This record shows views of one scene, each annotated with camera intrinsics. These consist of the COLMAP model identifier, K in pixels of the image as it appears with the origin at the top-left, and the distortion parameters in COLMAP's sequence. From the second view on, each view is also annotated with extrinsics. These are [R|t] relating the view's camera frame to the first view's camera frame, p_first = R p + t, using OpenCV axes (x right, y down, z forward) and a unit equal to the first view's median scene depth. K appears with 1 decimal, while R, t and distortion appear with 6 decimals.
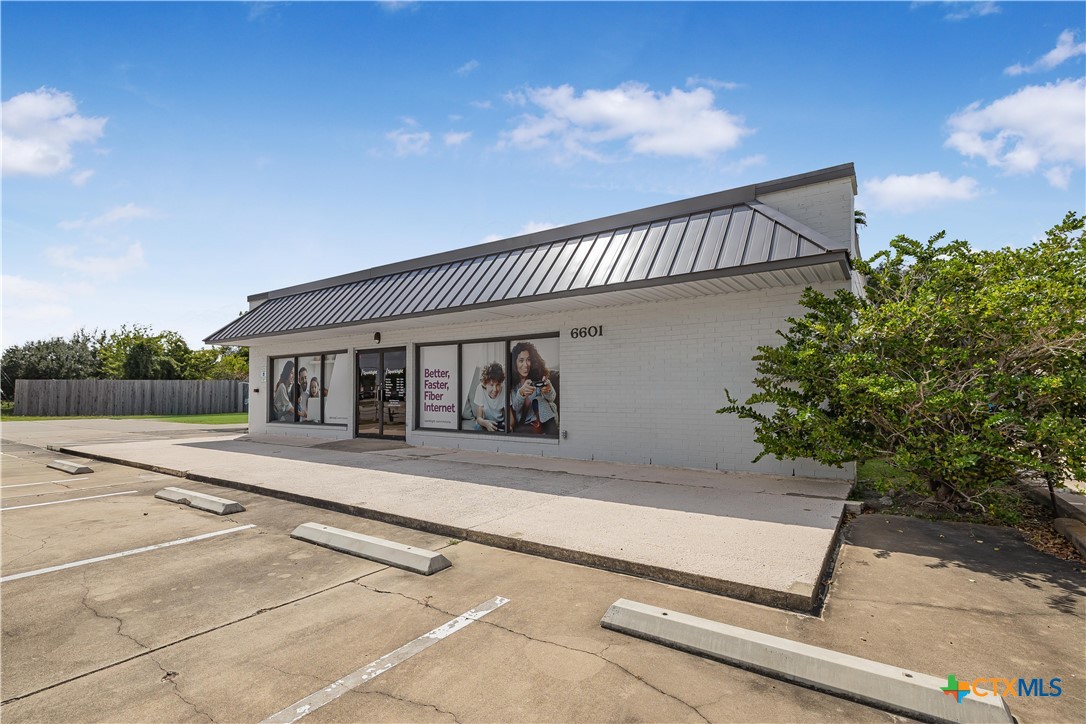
lens RADIAL K [[501.6, 0, 545.5], [0, 501.6, 370.0], [0, 0, 1]] dist [0.001811, -0.000060]
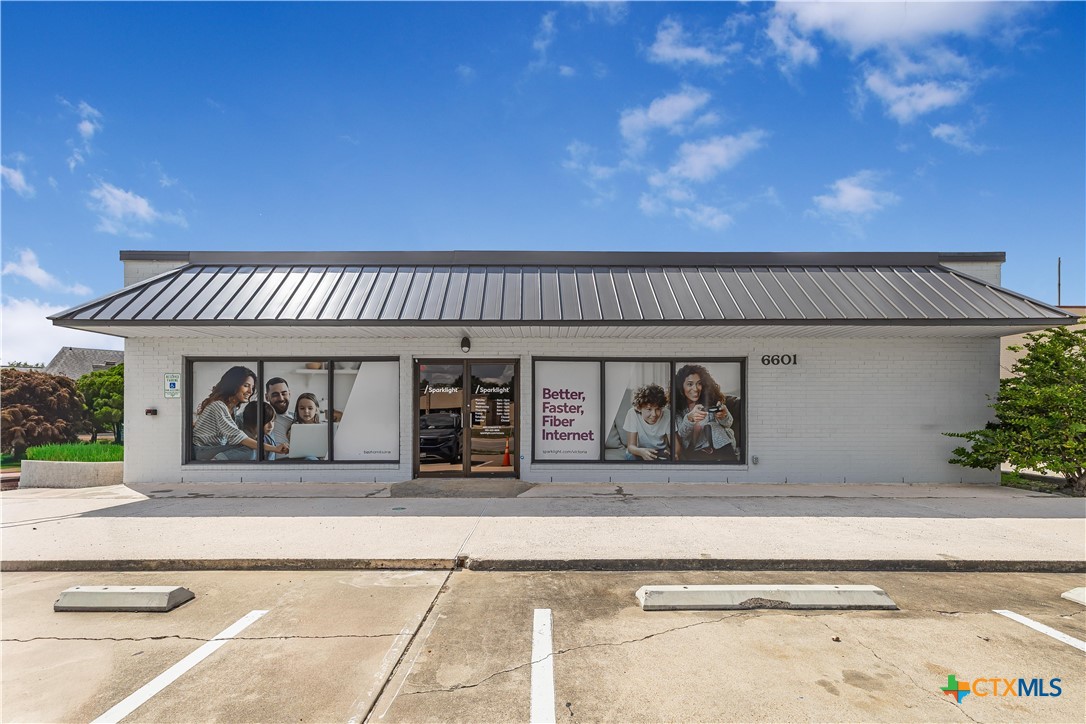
lens RADIAL K [[440.6, 0, 539.6], [0, 440.6, 410.1], [0, 0, 1]] dist [0.008148, 0.000051]
pose [[0.829458, 0.024389, 0.558036, -0.678198], [-0.029984, 0.999550, 0.000882, 0.034429], [-0.557763, -0.017464, 0.829816, 0.423192]]
